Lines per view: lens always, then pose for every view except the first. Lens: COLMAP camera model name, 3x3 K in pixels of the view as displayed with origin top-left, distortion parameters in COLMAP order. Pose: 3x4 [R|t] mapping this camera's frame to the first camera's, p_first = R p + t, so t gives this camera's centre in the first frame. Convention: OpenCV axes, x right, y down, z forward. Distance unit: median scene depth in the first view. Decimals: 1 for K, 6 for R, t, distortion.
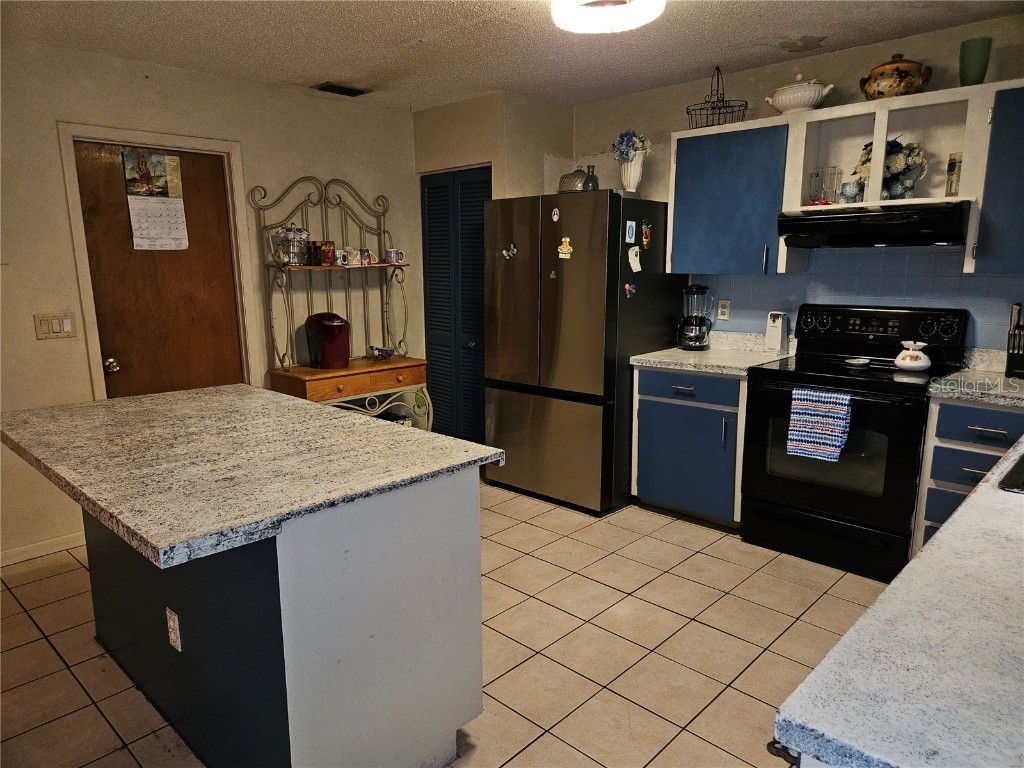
lens RADIAL K [[682.0, 0, 512.2], [0, 682.0, 395.5], [0, 0, 1]] dist [0.082997, -0.071758]
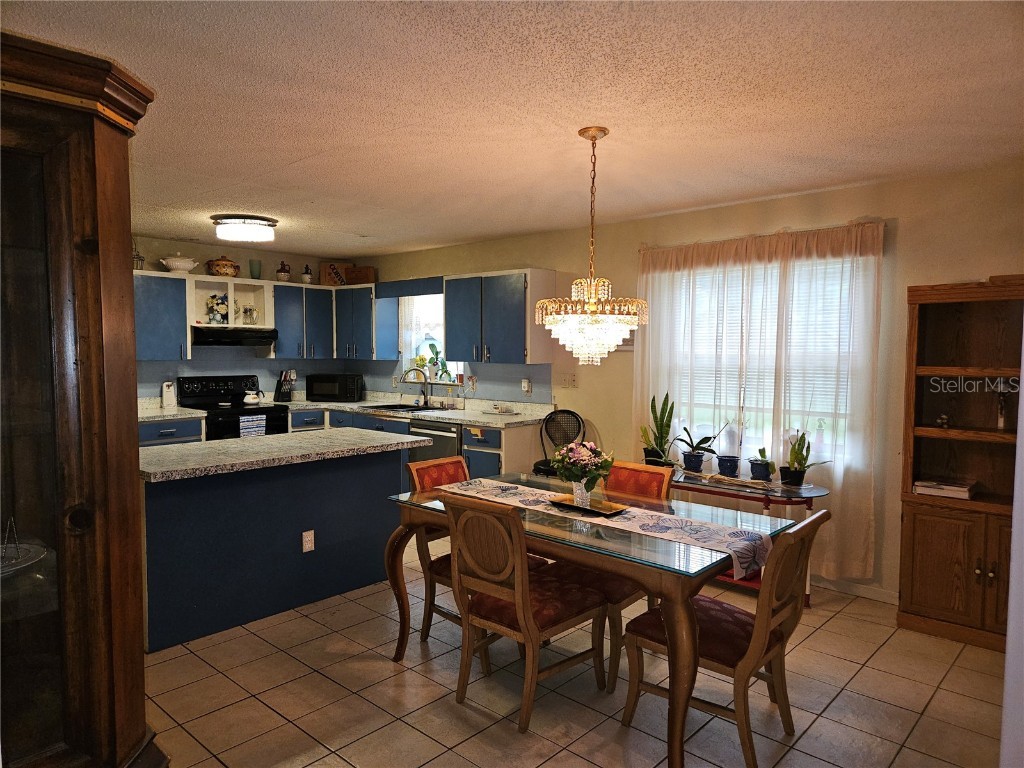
lens RADIAL K [[682.0, 0, 507.3], [0, 682.0, 392.4], [0, 0, 1]] dist [0.082997, -0.071758]
pose [[-0.015457, -0.058717, 0.998155, -1.438614], [0.189797, 0.979952, 0.060585, -0.049039], [-0.981702, 0.190383, -0.004002, 0.233034]]
